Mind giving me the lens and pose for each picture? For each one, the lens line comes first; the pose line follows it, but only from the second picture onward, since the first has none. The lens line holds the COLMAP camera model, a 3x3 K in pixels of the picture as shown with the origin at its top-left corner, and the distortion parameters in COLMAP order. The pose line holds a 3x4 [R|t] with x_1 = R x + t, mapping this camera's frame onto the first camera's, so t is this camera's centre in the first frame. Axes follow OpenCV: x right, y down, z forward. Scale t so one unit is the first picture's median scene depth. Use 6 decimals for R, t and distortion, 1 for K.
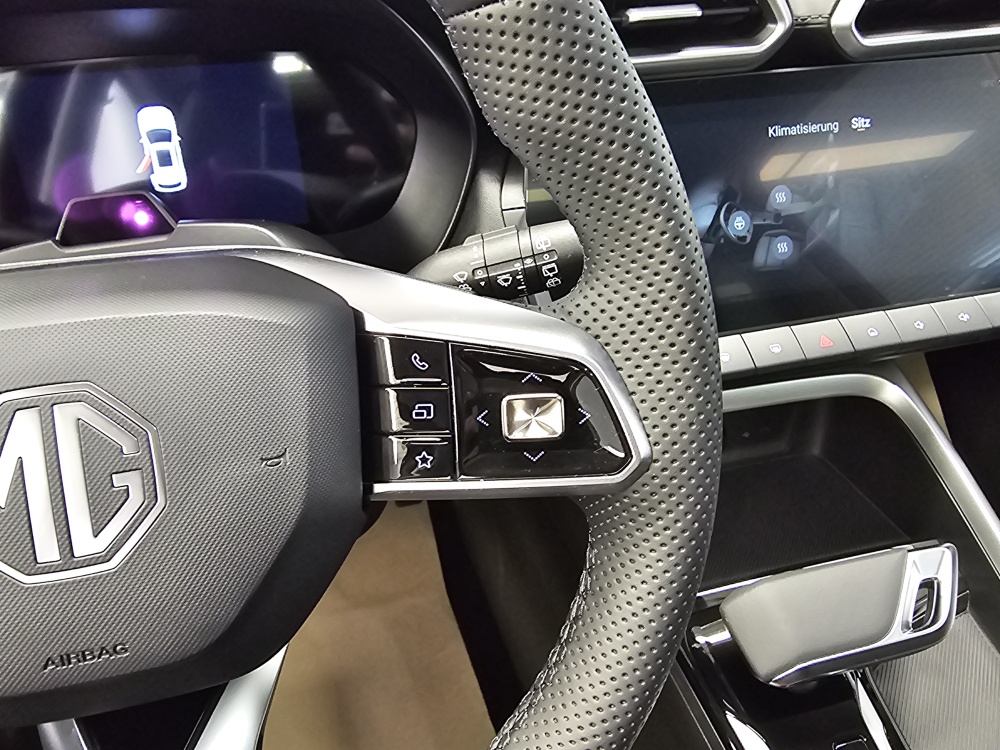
lens RADIAL K [[690.8, 0, 446.6], [0, 690.8, 382.5], [0, 0, 1]] dist [-0.003103, -0.001843]
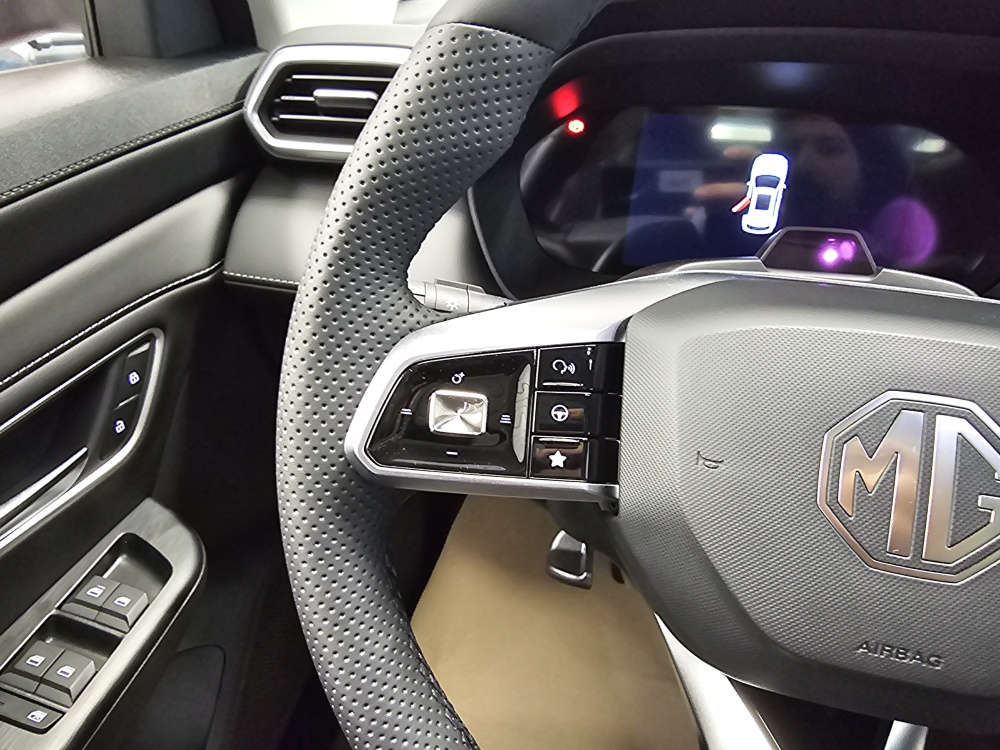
lens RADIAL K [[690.8, 0, 442.5], [0, 690.8, 373.9], [0, 0, 1]] dist [-0.003103, -0.001843]
pose [[0.888396, 0.263394, -0.376001, -0.404925], [-0.294511, 0.955276, -0.026672, 0.106030], [0.352160, 0.134432, 0.926235, -0.124768]]
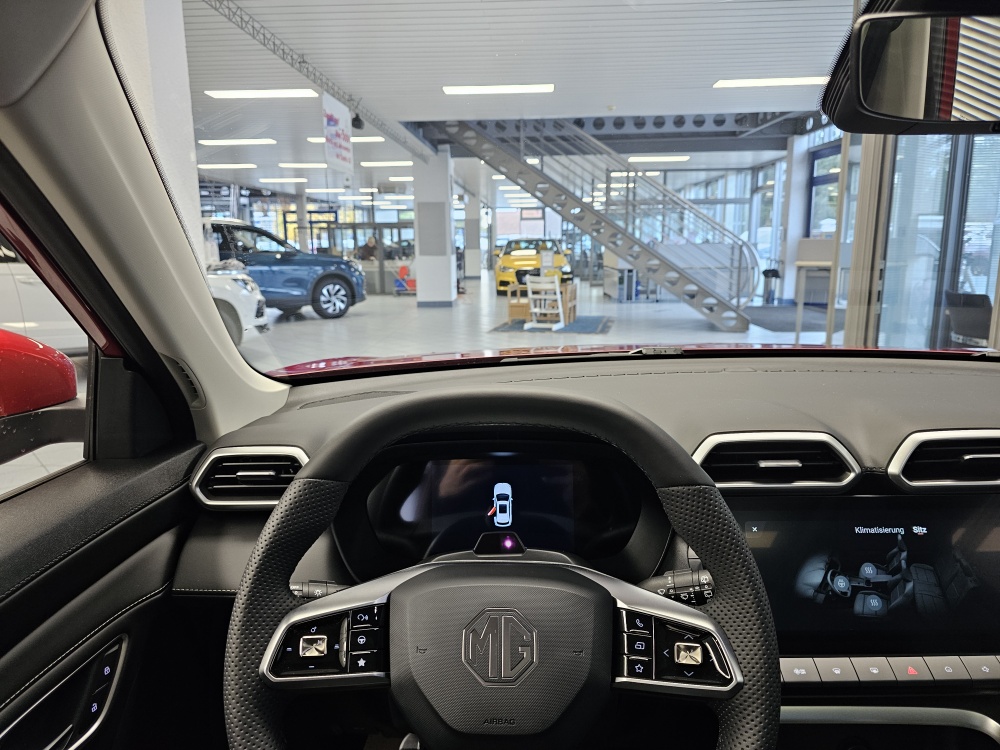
lens RADIAL K [[683.5, 0, 493.0], [0, 683.5, 369.5], [0, 0, 1]] dist [0.043255, -0.044222]
pose [[0.967790, 0.046280, -0.247469, 0.009864], [-0.154480, 0.885323, -0.438564, 0.172729], [0.198794, 0.462667, 0.863956, -0.847640]]
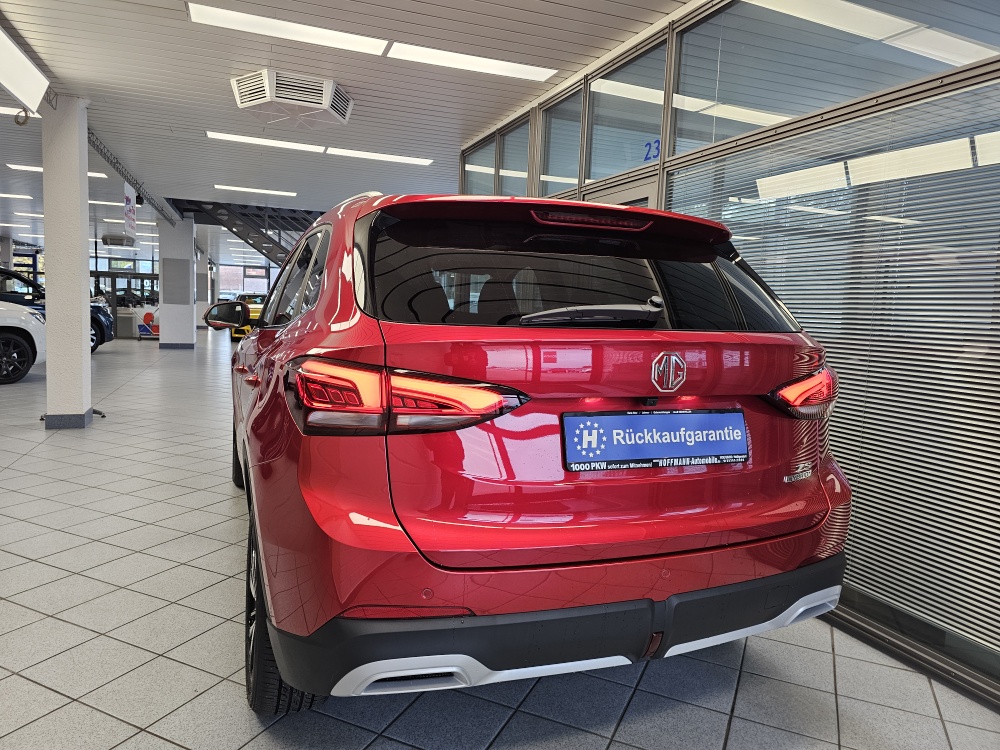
lens RADIAL K [[683.5, 0, 498.8], [0, 683.5, 378.9], [0, 0, 1]] dist [0.043255, -0.044222]
pose [[0.986749, 0.033621, 0.158736, 0.365571], [0.055659, 0.848801, -0.525774, 4.286381], [-0.152412, 0.527642, 0.835682, -5.954660]]
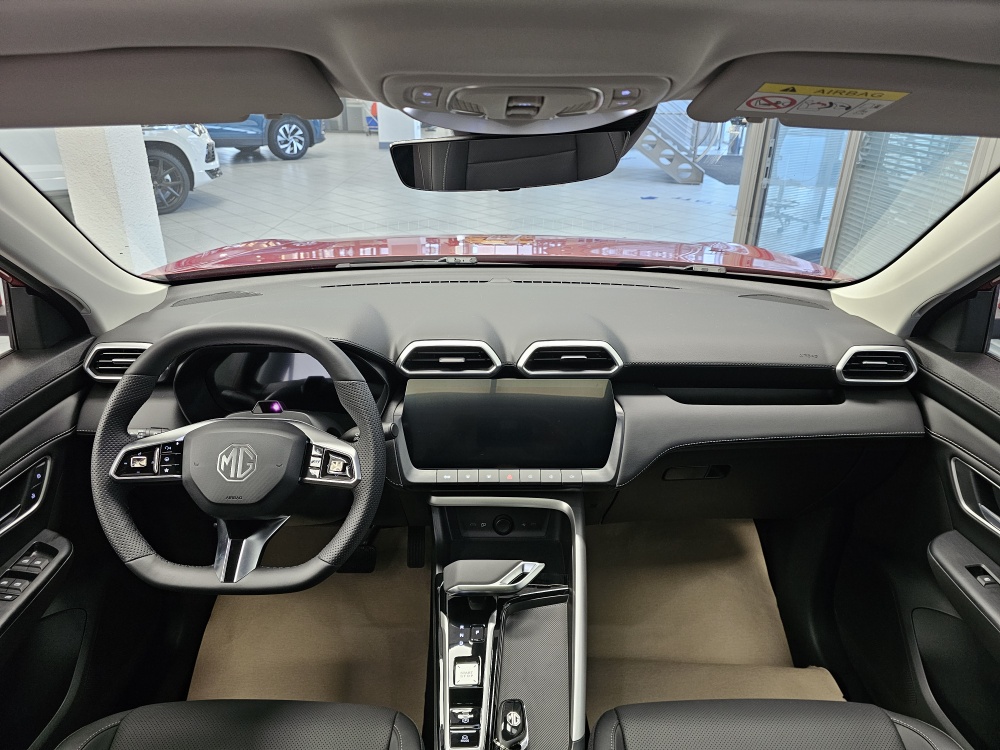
lens RADIAL K [[683.5, 0, 501.9], [0, 683.5, 368.6], [0, 0, 1]] dist [0.043255, -0.044222]
pose [[0.975030, 0.112827, -0.191276, 1.060605], [-0.156345, 0.960444, -0.230440, 0.161829], [0.157710, 0.254591, 0.954102, -1.761519]]
